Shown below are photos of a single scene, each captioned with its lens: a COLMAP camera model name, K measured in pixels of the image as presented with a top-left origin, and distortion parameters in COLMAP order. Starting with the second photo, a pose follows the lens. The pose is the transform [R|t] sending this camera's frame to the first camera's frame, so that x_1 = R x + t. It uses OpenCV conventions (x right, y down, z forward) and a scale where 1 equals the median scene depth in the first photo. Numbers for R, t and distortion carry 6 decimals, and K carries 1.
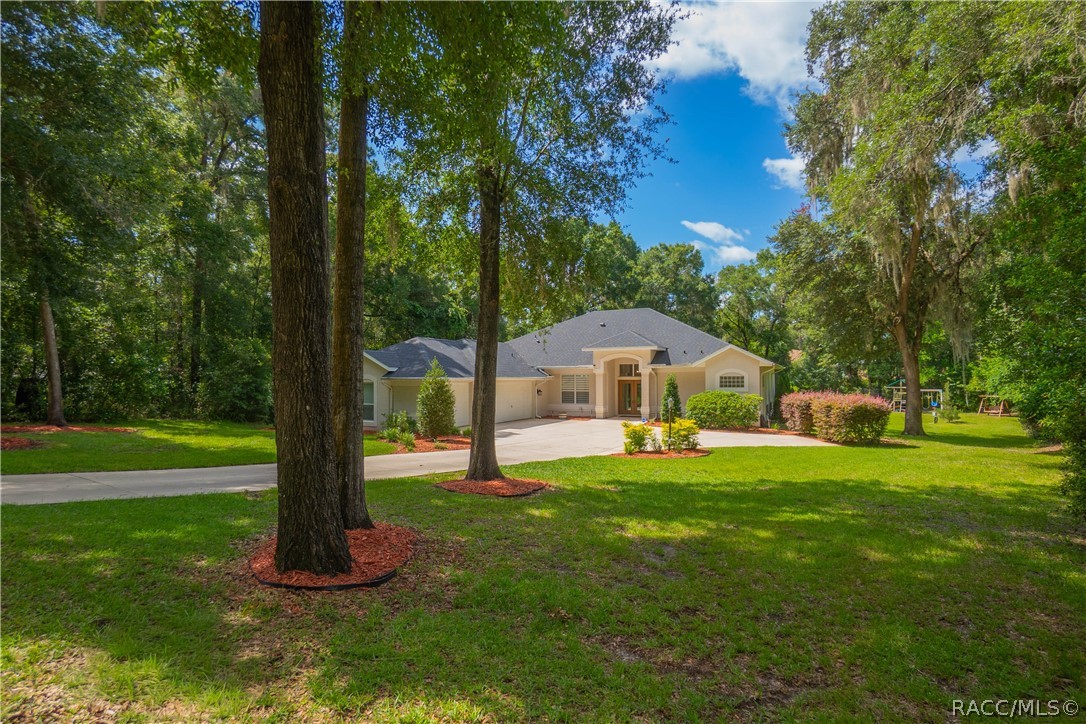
lens RADIAL K [[578.6, 0, 543.0], [0, 578.6, 362.0], [0, 0, 1]] dist [-0.005370, -0.000067]
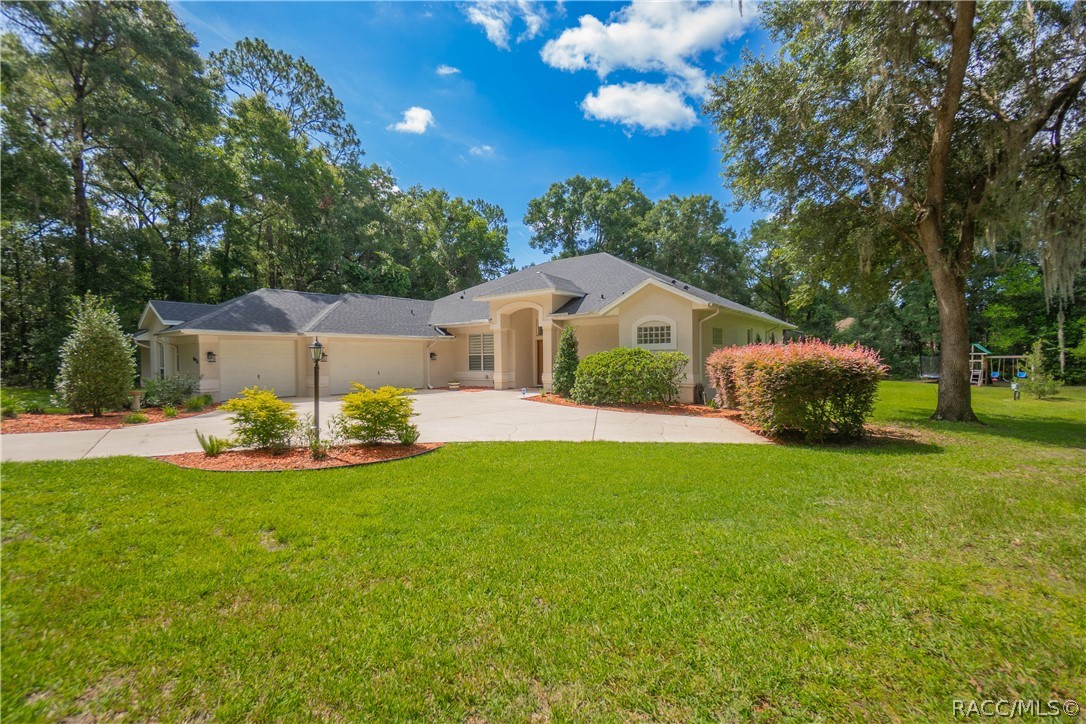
lens RADIAL K [[489.4, 0, 539.5], [0, 489.4, 369.9], [0, 0, 1]] dist [-0.056846, 0.025377]
pose [[0.976555, -0.002411, -0.215255, 0.291977], [0.013265, 0.998711, 0.048991, 0.041350], [0.214860, -0.050698, 0.975328, 0.387606]]
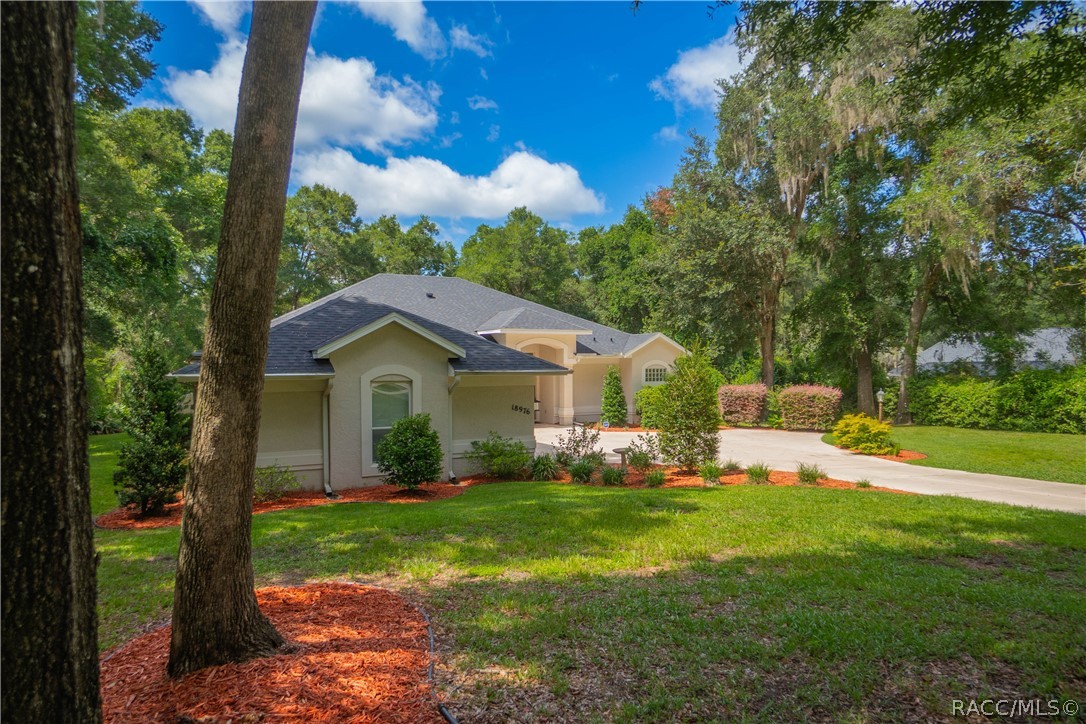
lens RADIAL K [[696.1, 0, 537.5], [0, 696.1, 362.5], [0, 0, 1]] dist [0.000921, 0.003123]
pose [[0.575541, 0.006982, 0.817743, -0.589561], [-0.015222, 0.999882, 0.002177, 0.014362], [-0.817631, -0.013701, 0.575580, 0.492161]]
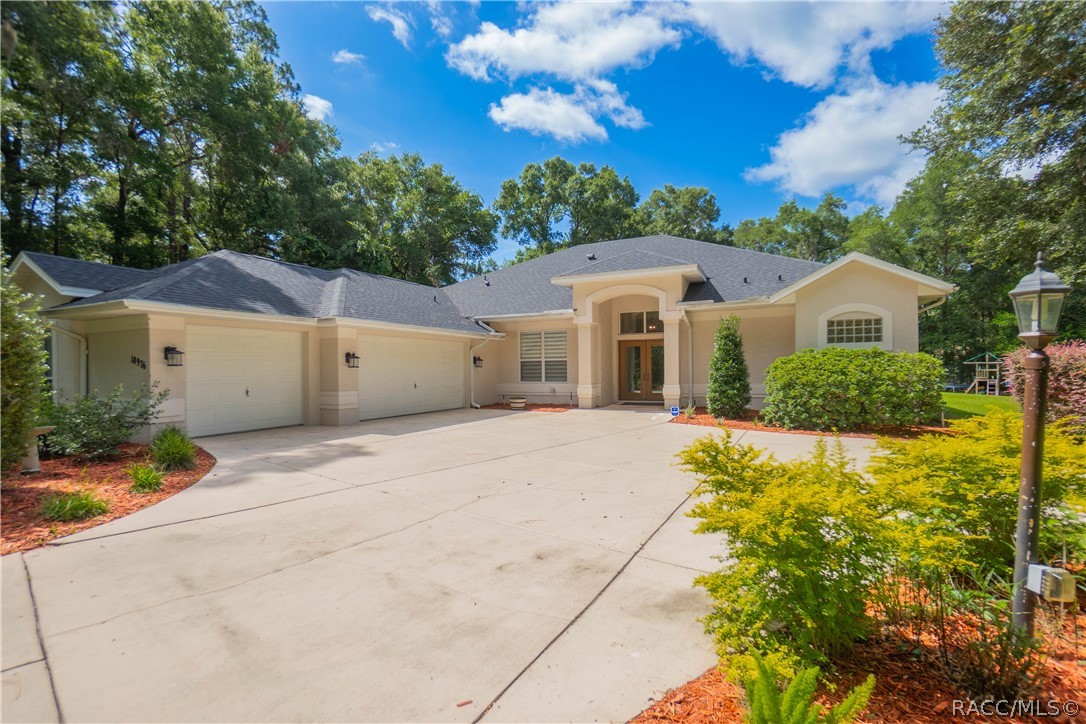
lens RADIAL K [[510.8, 0, 536.9], [0, 510.8, 365.6], [0, 0, 1]] dist [-0.031867, 0.000693]
pose [[0.999896, -0.006960, -0.012636, 0.059238], [0.007190, 0.999808, 0.018254, 0.049255], [0.012507, -0.018343, 0.999754, 0.523886]]
